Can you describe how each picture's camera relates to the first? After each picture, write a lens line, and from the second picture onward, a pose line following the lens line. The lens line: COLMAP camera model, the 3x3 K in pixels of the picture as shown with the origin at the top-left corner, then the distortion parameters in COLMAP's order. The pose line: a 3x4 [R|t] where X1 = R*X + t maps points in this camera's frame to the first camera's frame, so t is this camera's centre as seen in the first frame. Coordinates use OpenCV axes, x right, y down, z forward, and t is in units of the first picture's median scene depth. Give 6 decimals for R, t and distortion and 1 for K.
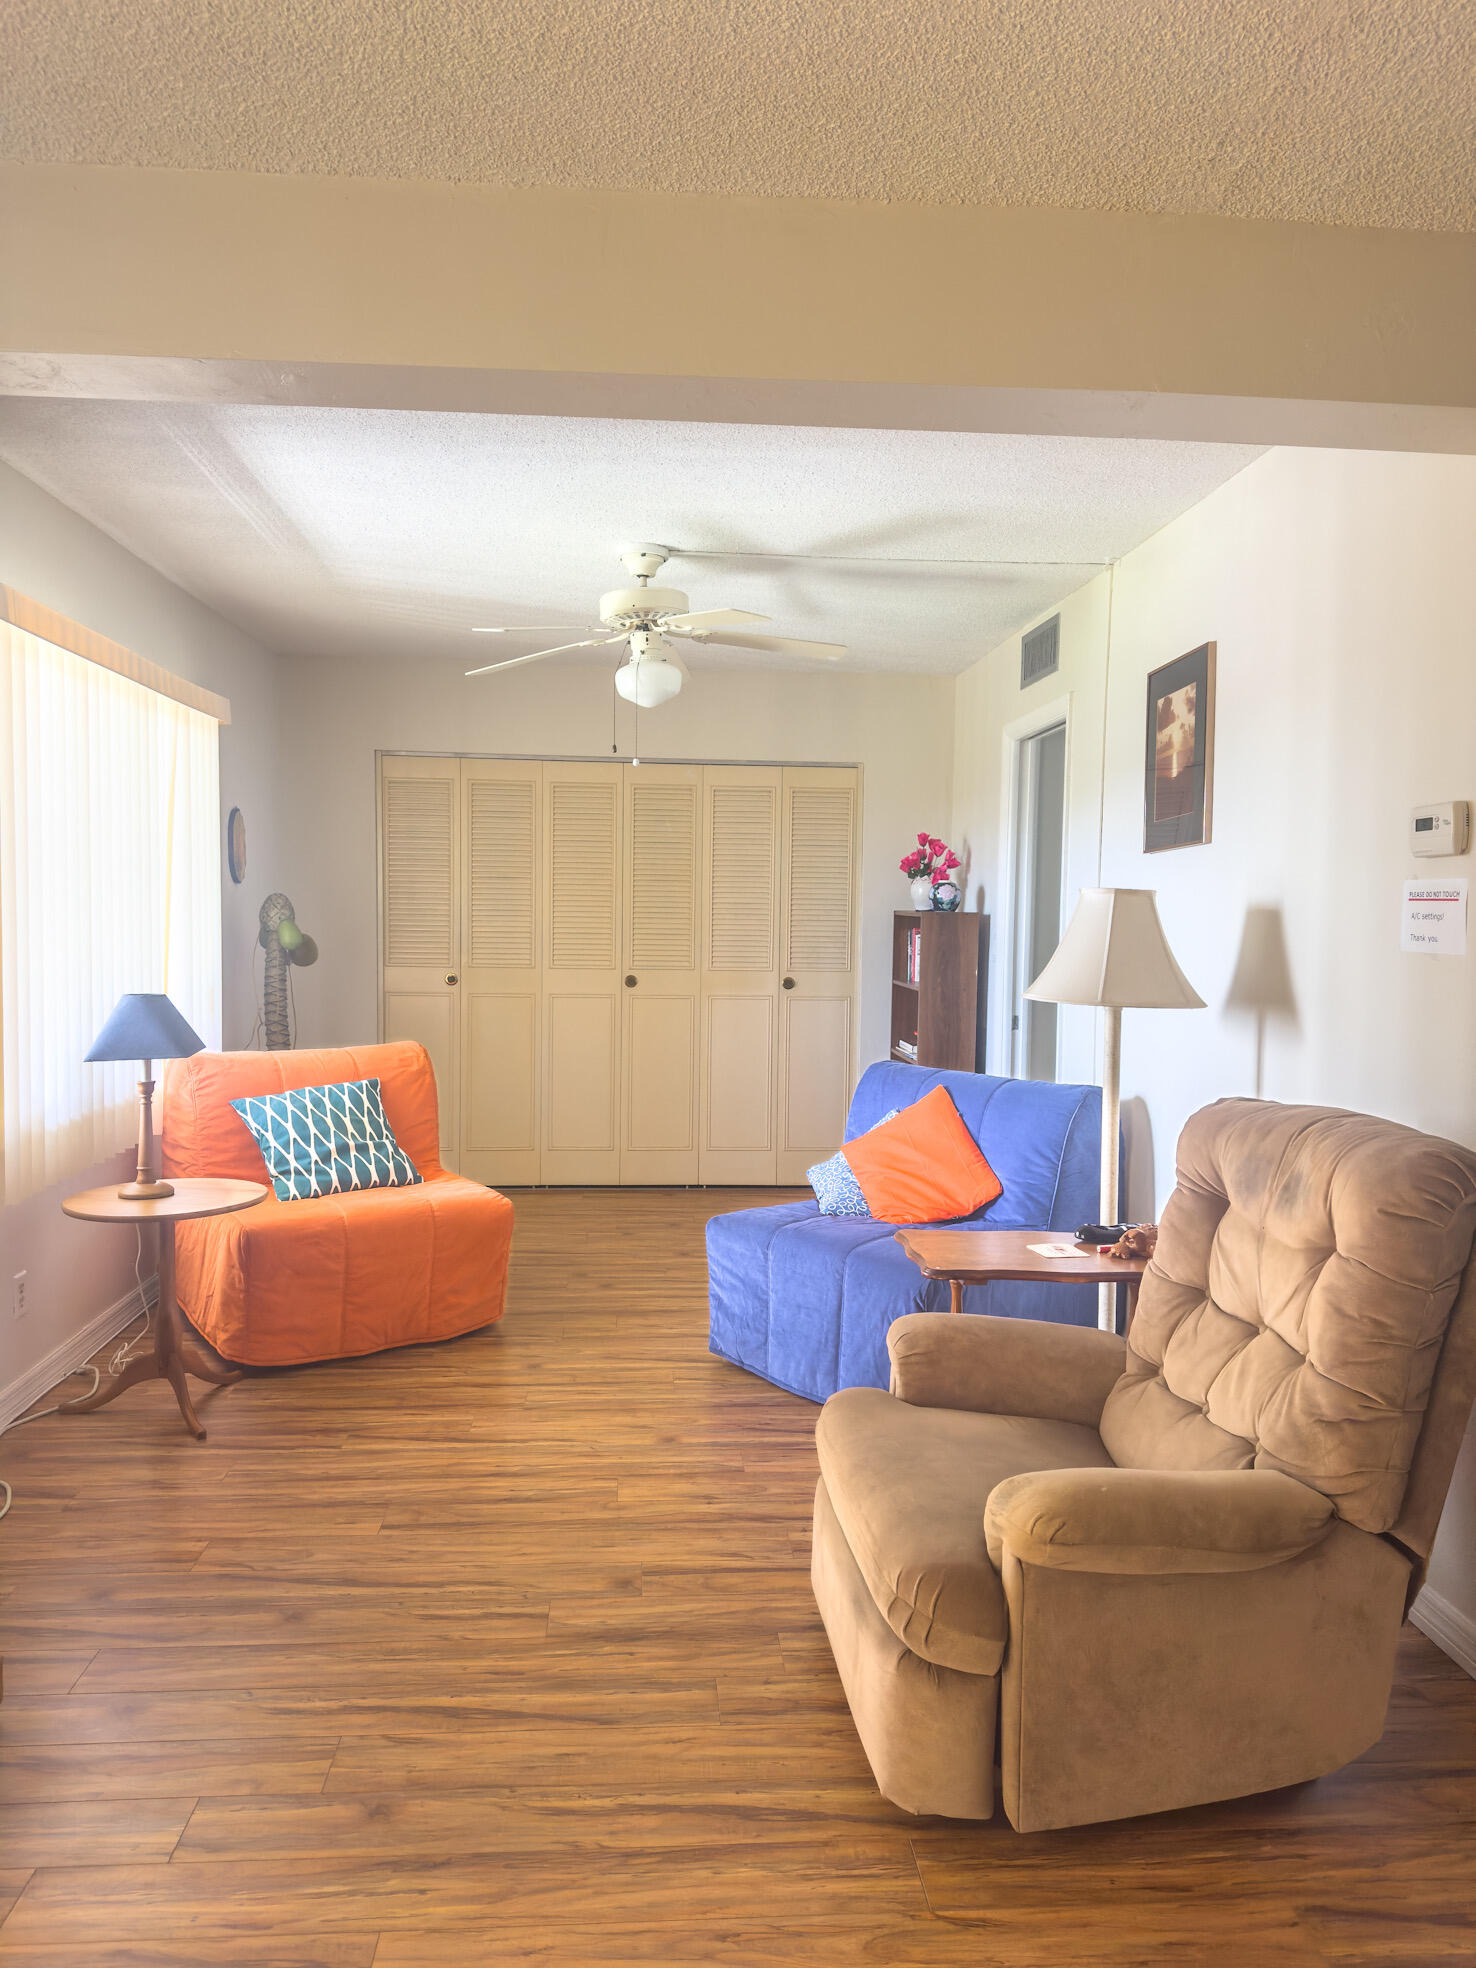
lens RADIAL K [[1373.0, 0, 746.0], [0, 1373.0, 977.9], [0, 0, 1]] dist [0.038439, -0.053961]
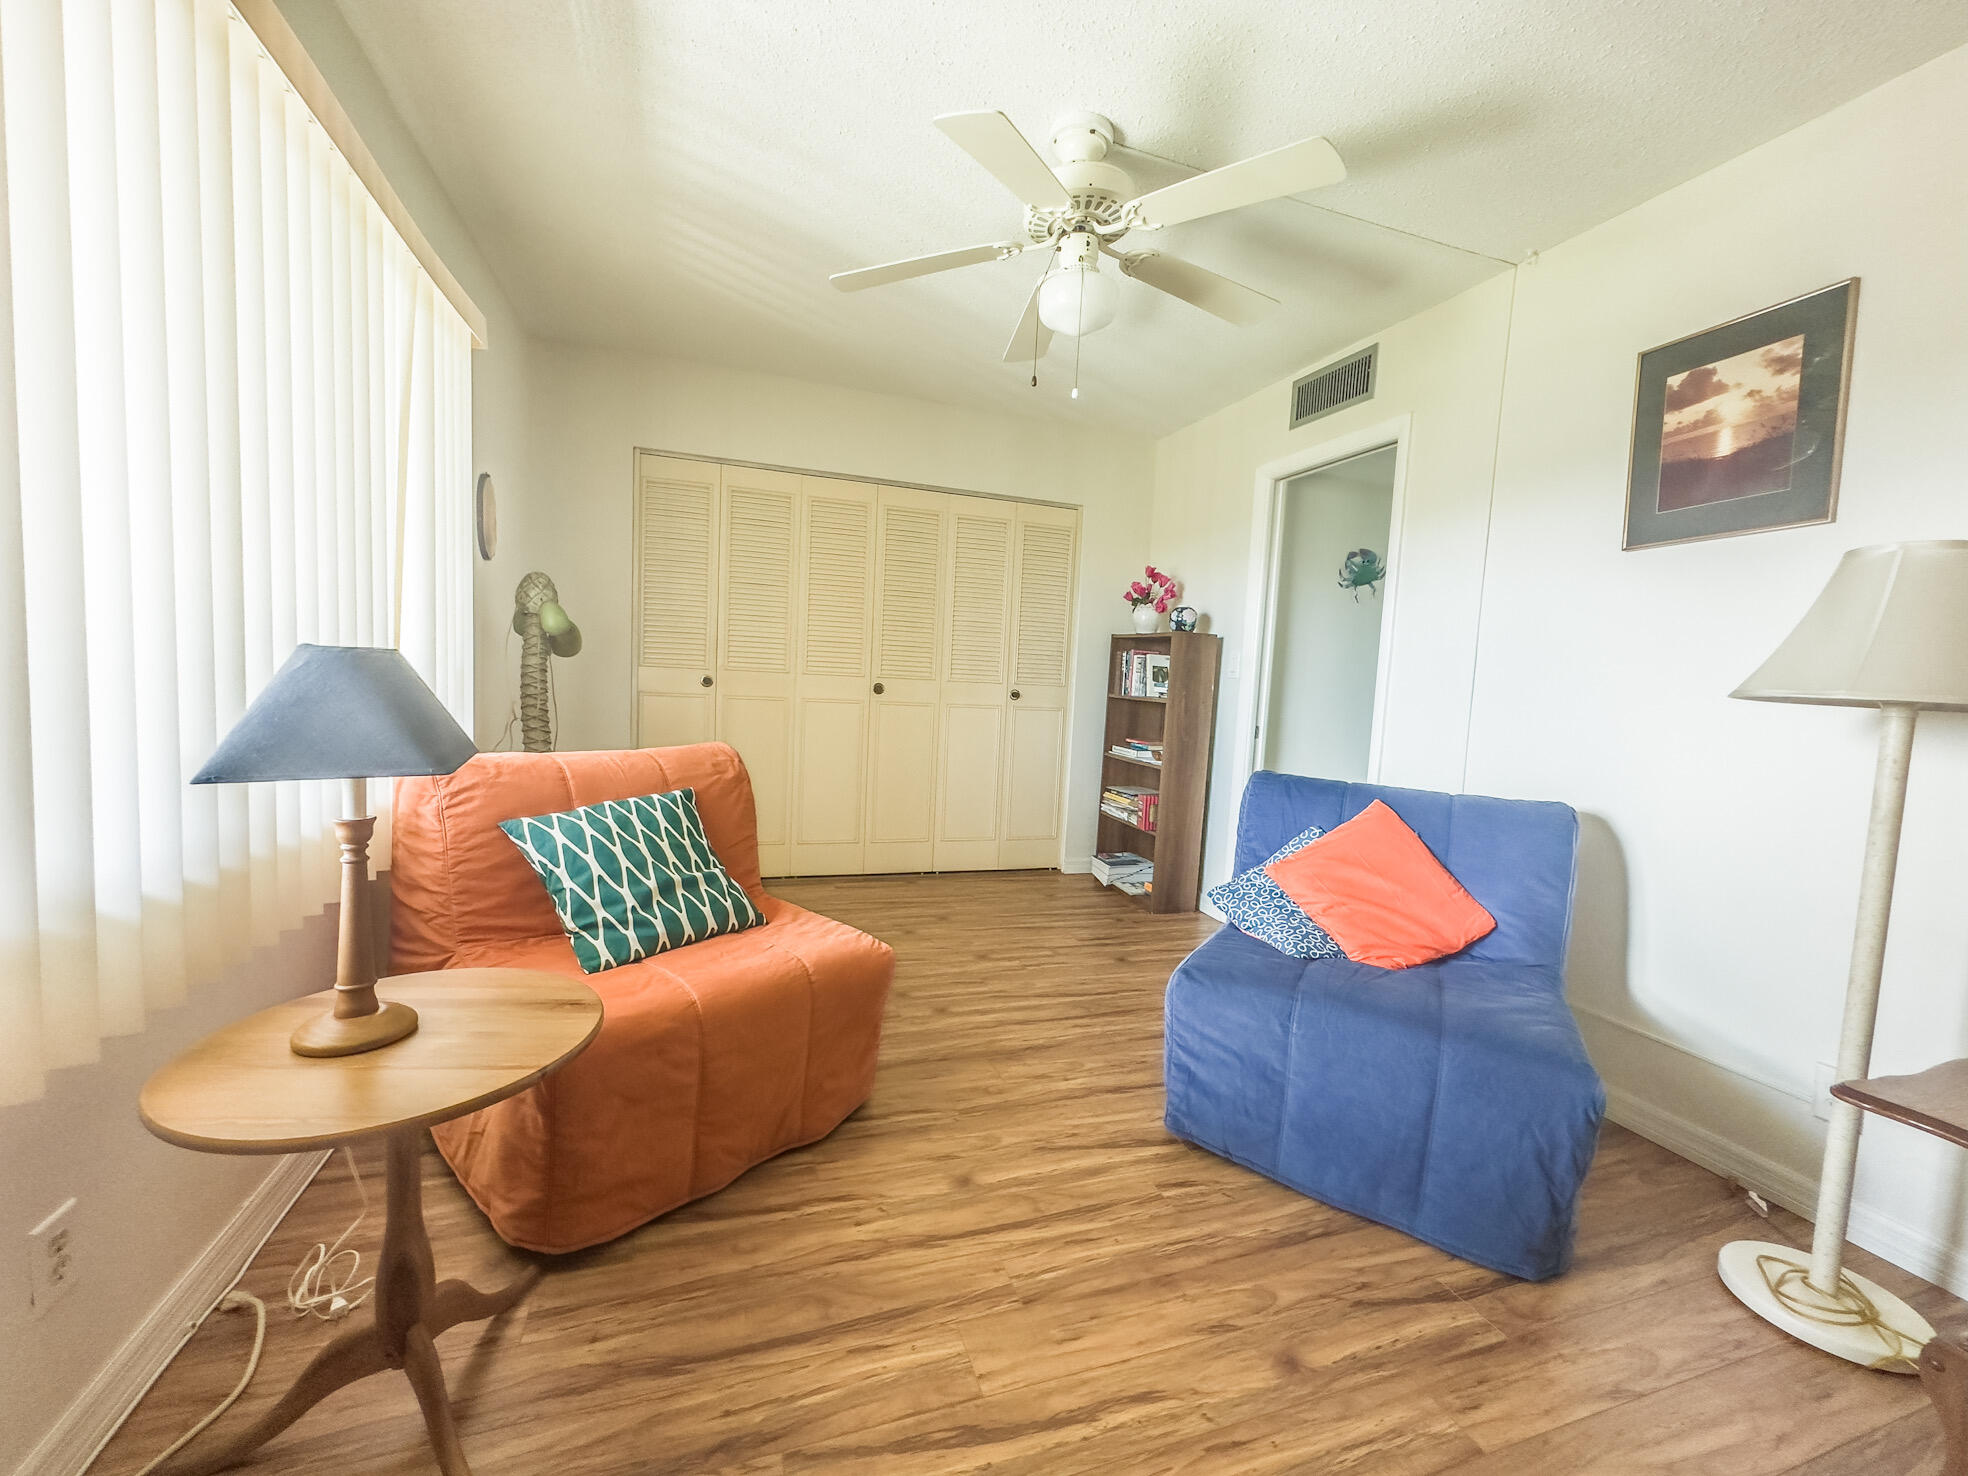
lens RADIAL K [[782.7, 0, 979.3], [0, 782.7, 737.8], [0, 0, 1]] dist [-0.009868, 0.000797]
pose [[0.969208, 0.015781, 0.245738, -0.267773], [-0.025917, 0.998939, 0.038070, 0.026735], [-0.244876, -0.043267, 0.968588, 0.633014]]
